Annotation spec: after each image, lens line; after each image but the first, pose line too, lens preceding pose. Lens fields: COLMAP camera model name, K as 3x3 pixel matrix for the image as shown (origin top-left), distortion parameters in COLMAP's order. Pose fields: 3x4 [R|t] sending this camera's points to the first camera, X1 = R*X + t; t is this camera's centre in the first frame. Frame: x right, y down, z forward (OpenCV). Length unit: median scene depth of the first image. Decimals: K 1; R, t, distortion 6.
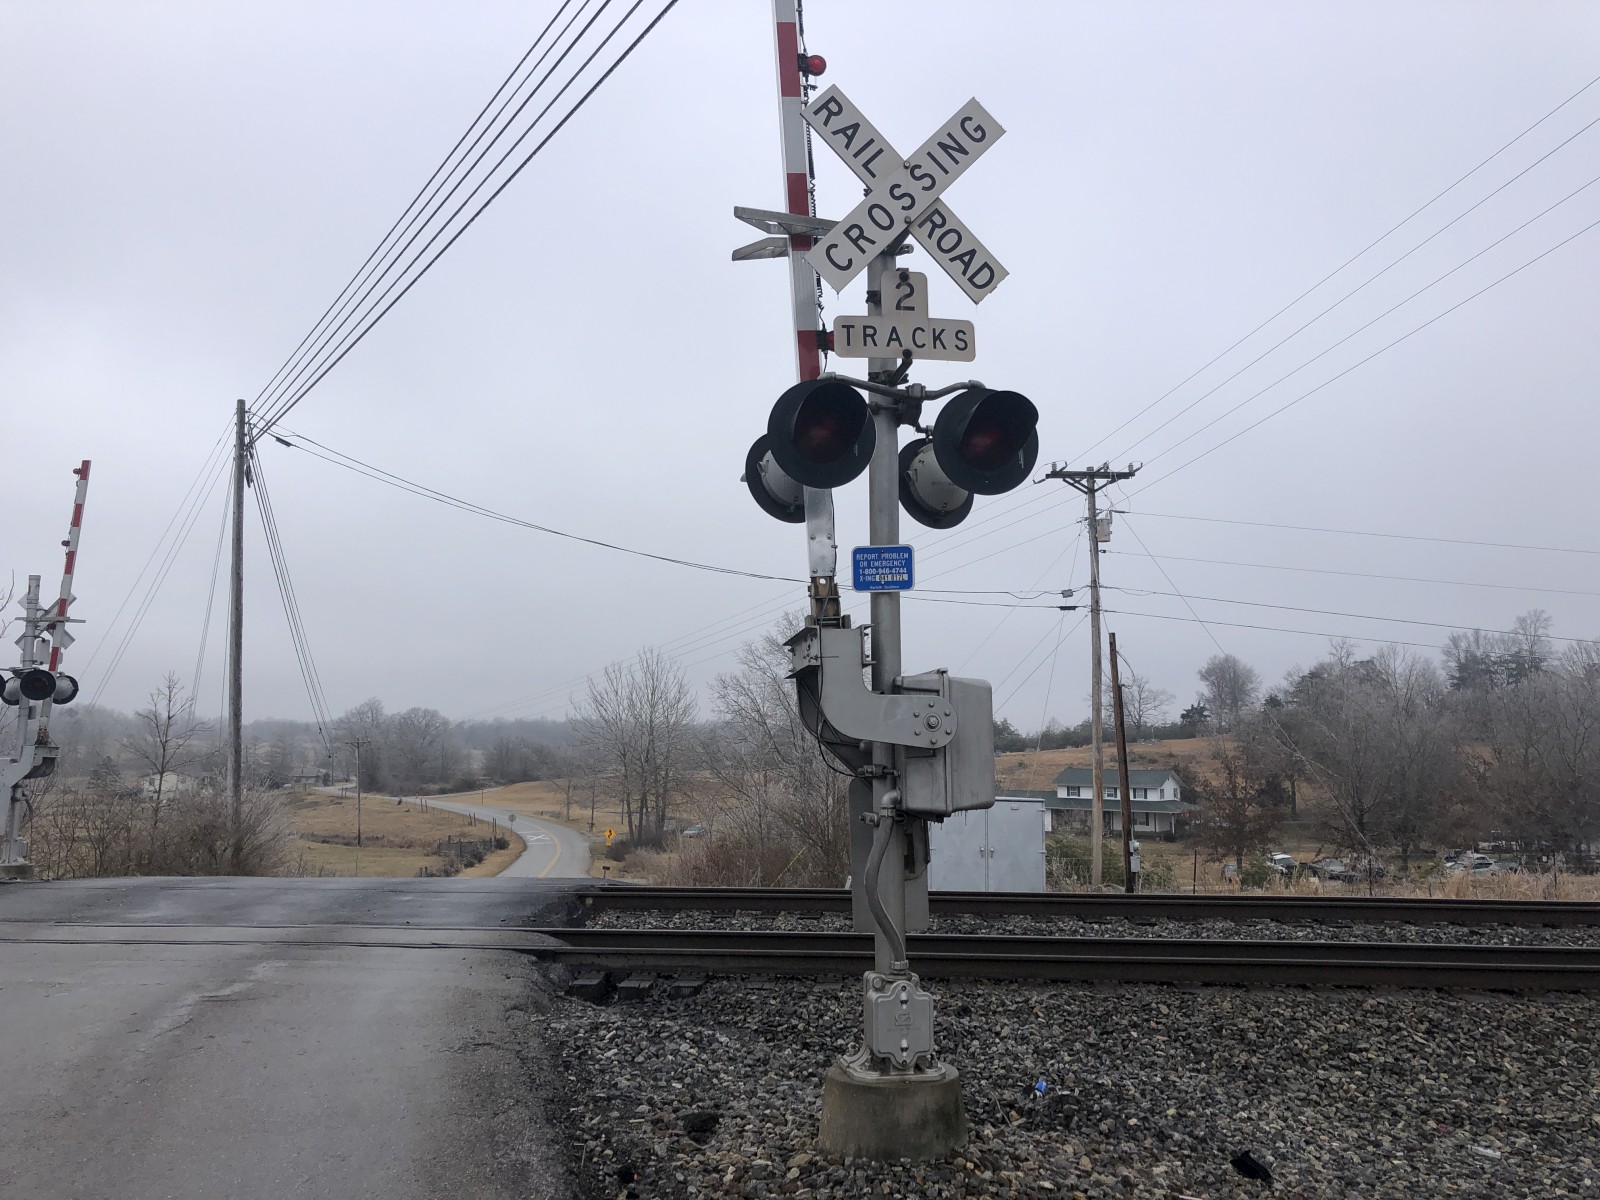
lens RADIAL K [[1258.8, 0, 801.0], [0, 1258.8, 581.2], [0, 0, 1]] dist [0.085159, -0.155208]
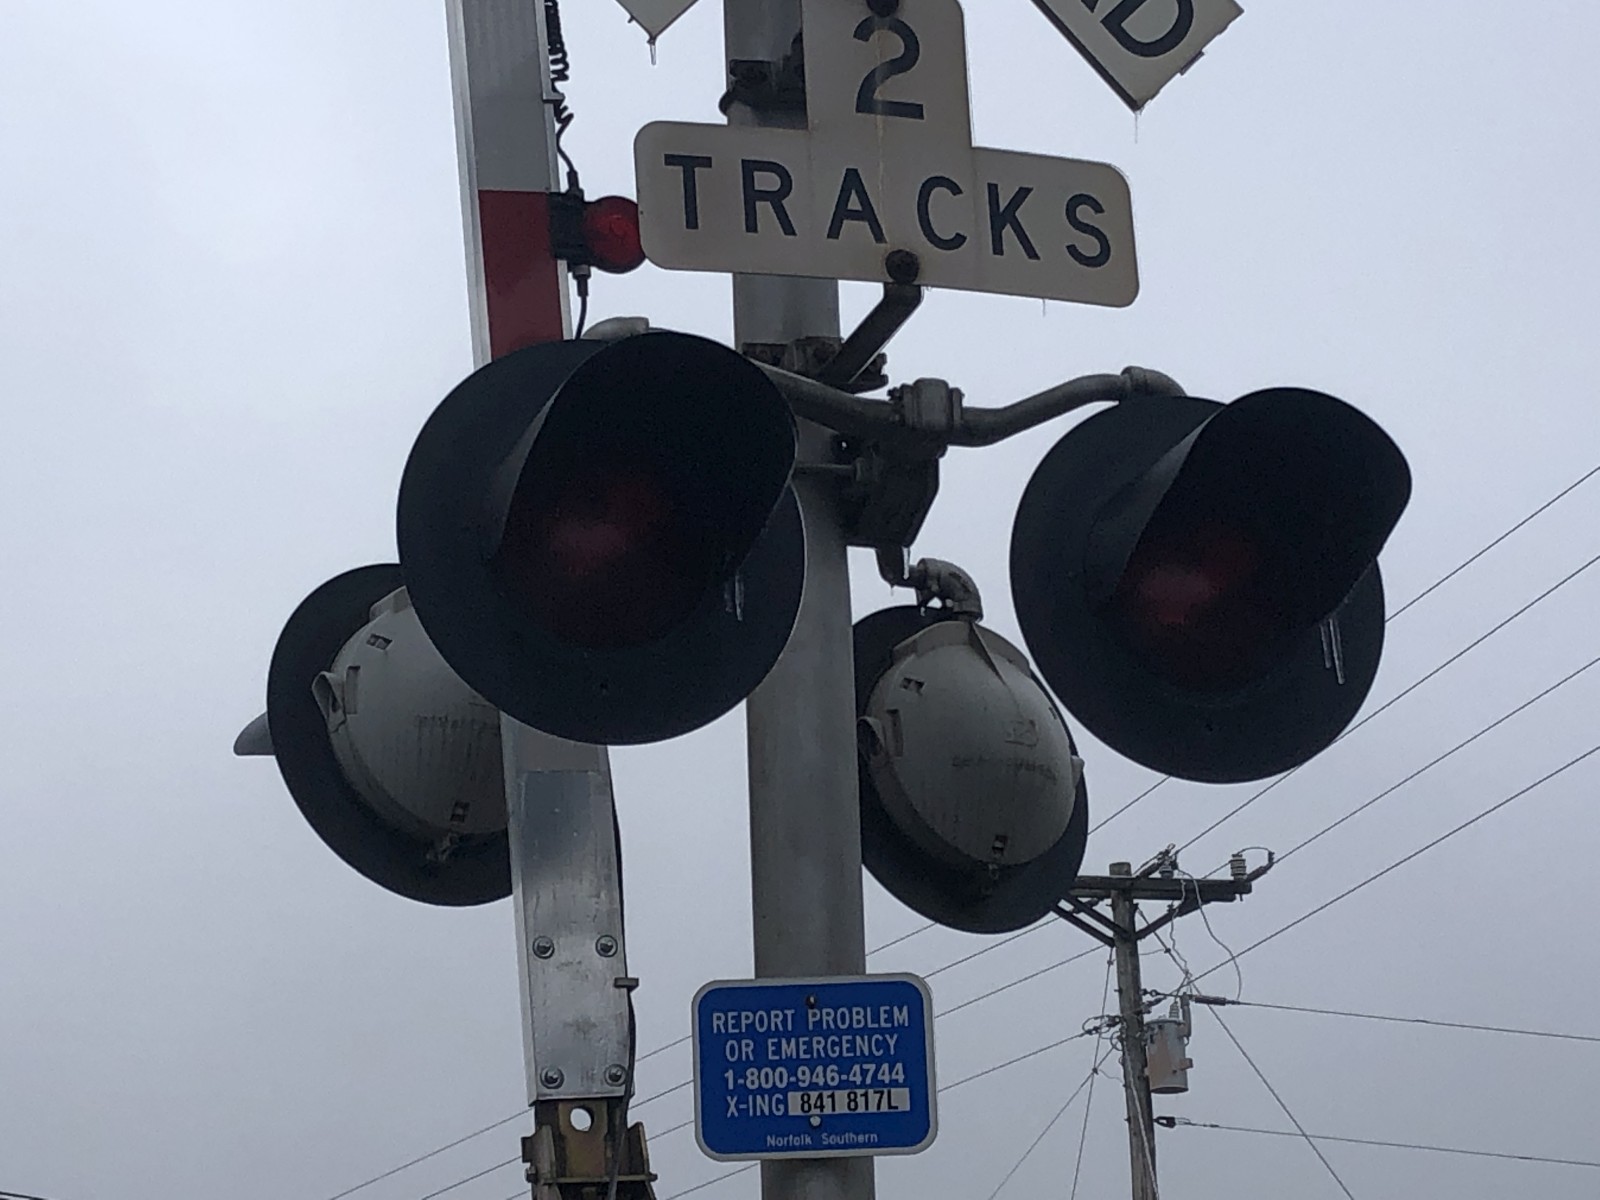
lens RADIAL K [[3577.5, 0, 800.0], [0, 3577.5, 600.0], [0, 0, 1]] dist [0.168921, 0.008071]
pose [[0.983542, 0.017901, 0.179790, -0.058672], [0.014964, 0.983591, -0.179793, 0.022867], [-0.180058, 0.179524, 0.967135, 0.209018]]
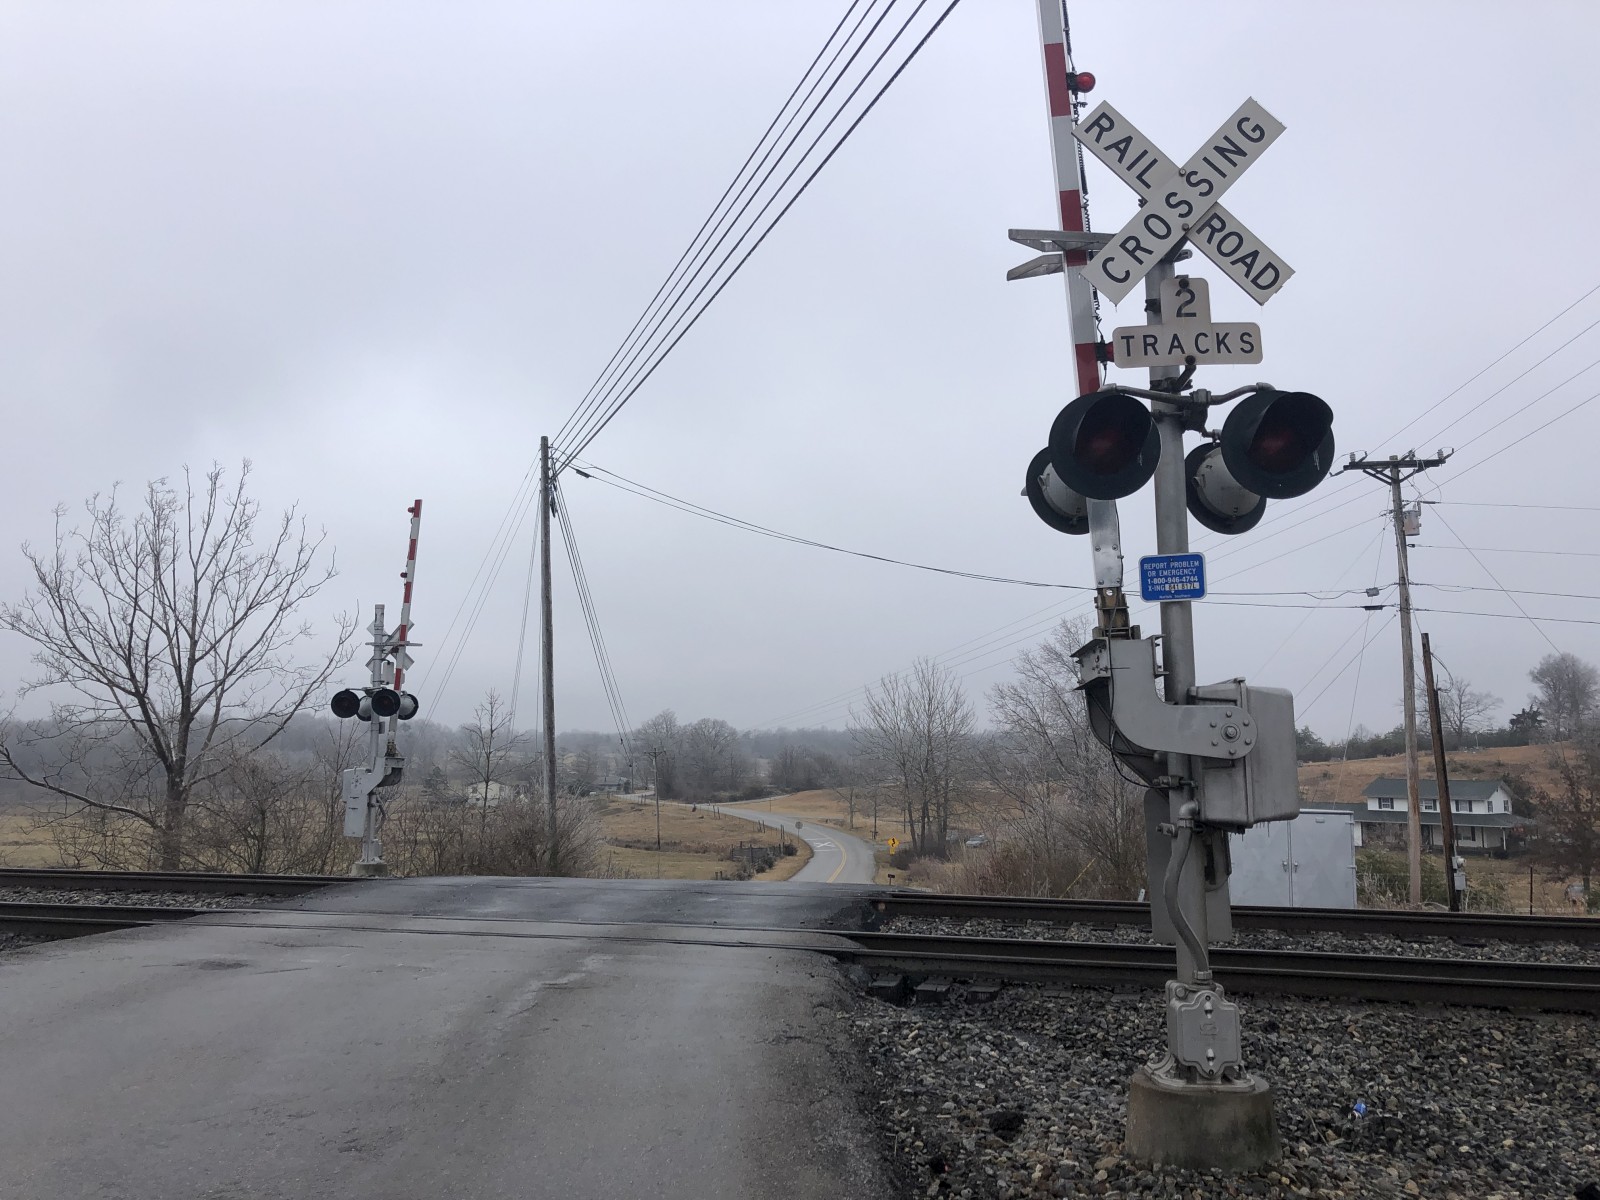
lens RADIAL K [[1264.8, 0, 797.6], [0, 1264.8, 588.8], [0, 0, 1]] dist [0.005266, -0.014110]
pose [[0.975635, -0.033426, -0.216838, -0.005454], [0.033206, 0.999438, -0.004658, -0.005038], [0.216872, -0.002656, 0.976196, -0.028281]]
